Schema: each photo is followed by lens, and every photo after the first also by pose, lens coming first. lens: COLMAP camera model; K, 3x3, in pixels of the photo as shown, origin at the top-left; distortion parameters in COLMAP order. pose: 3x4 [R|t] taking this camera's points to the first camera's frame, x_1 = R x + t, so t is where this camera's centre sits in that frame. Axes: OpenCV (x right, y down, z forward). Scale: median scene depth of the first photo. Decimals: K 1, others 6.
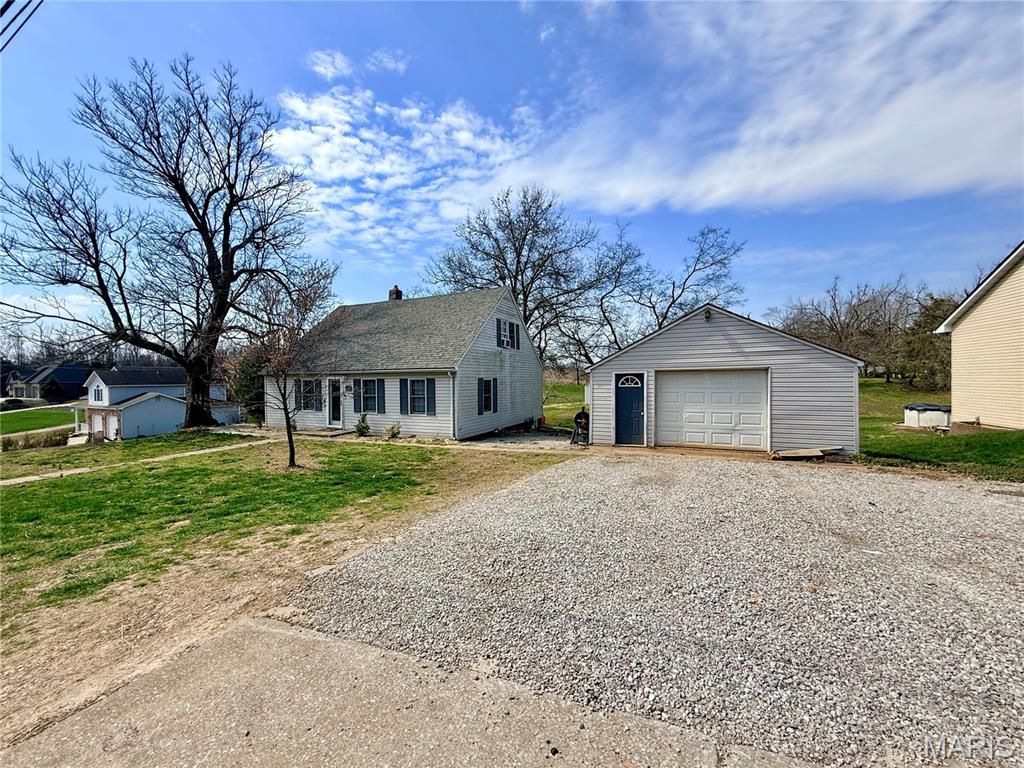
lens RADIAL K [[407.4, 0, 514.0], [0, 407.4, 387.8], [0, 0, 1]] dist [0.002019, -0.000042]
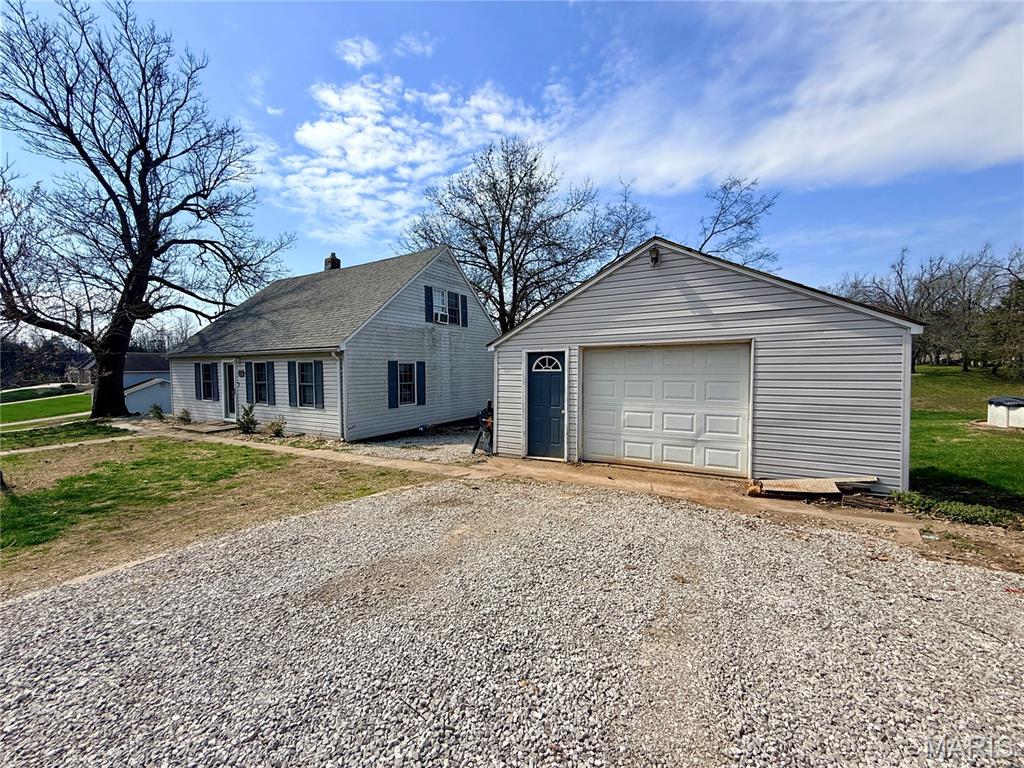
lens RADIAL K [[409.2, 0, 509.6], [0, 409.2, 382.4], [0, 0, 1]] dist [0.000159, 0.000535]
pose [[0.995434, 0.006032, -0.095258, 0.016427], [-0.004512, 0.999859, 0.016166, 0.000273], [0.095342, -0.015662, 0.995321, 0.018255]]
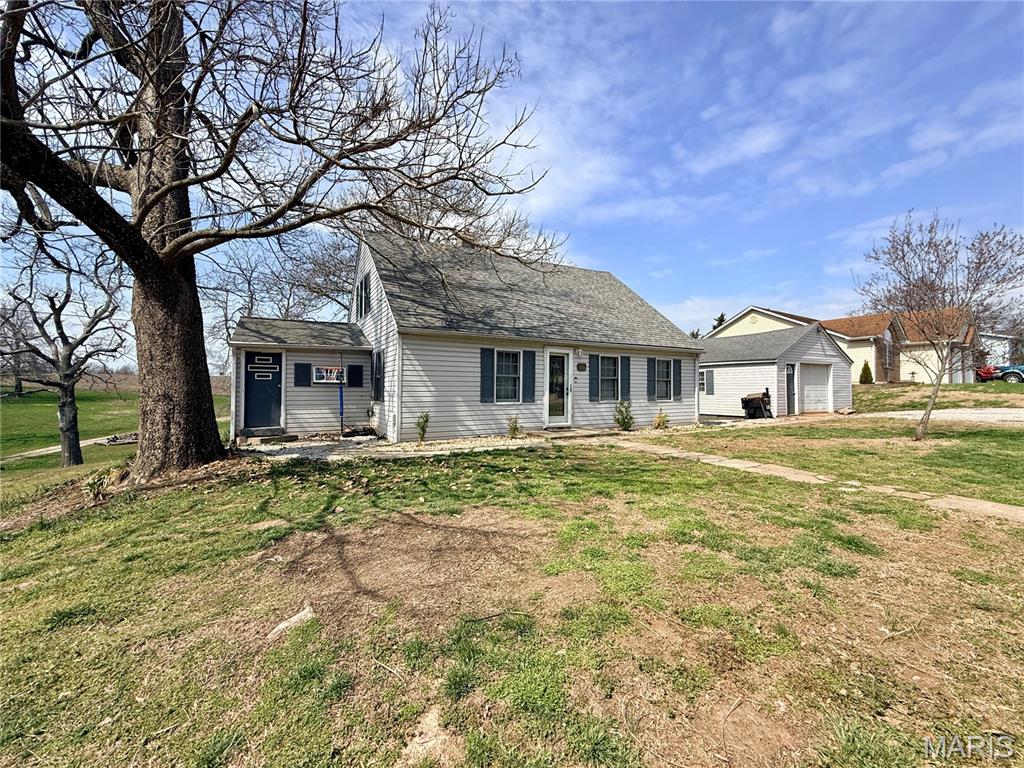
lens RADIAL K [[409.2, 0, 509.6], [0, 409.2, 382.4], [0, 0, 1]] dist [0.000159, 0.000535]
pose [[0.571703, -0.006143, 0.820438, -0.082194], [-0.026891, 0.999294, 0.026221, 0.001006], [-0.820020, -0.037053, 0.571134, 0.055349]]
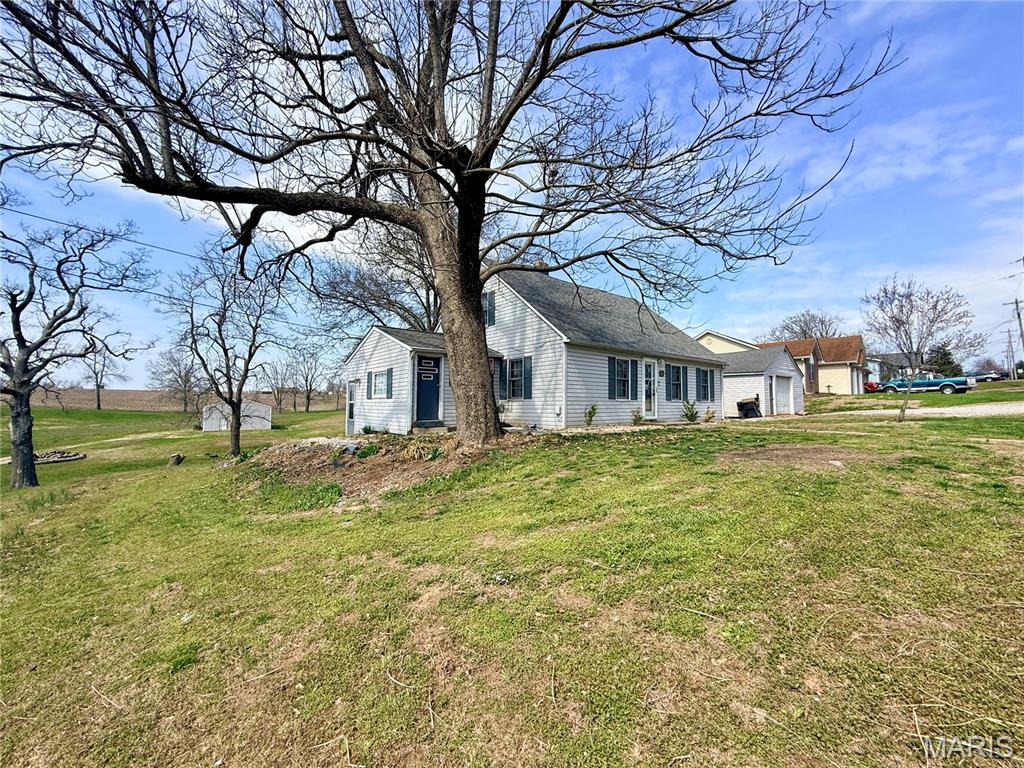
lens RADIAL K [[409.2, 0, 509.6], [0, 409.2, 382.4], [0, 0, 1]] dist [0.000159, 0.000535]
pose [[0.415412, 0.030298, 0.909128, -0.106470], [-0.033338, 0.999281, -0.018069, 0.003806], [-0.909022, -0.022803, 0.416124, 0.073201]]
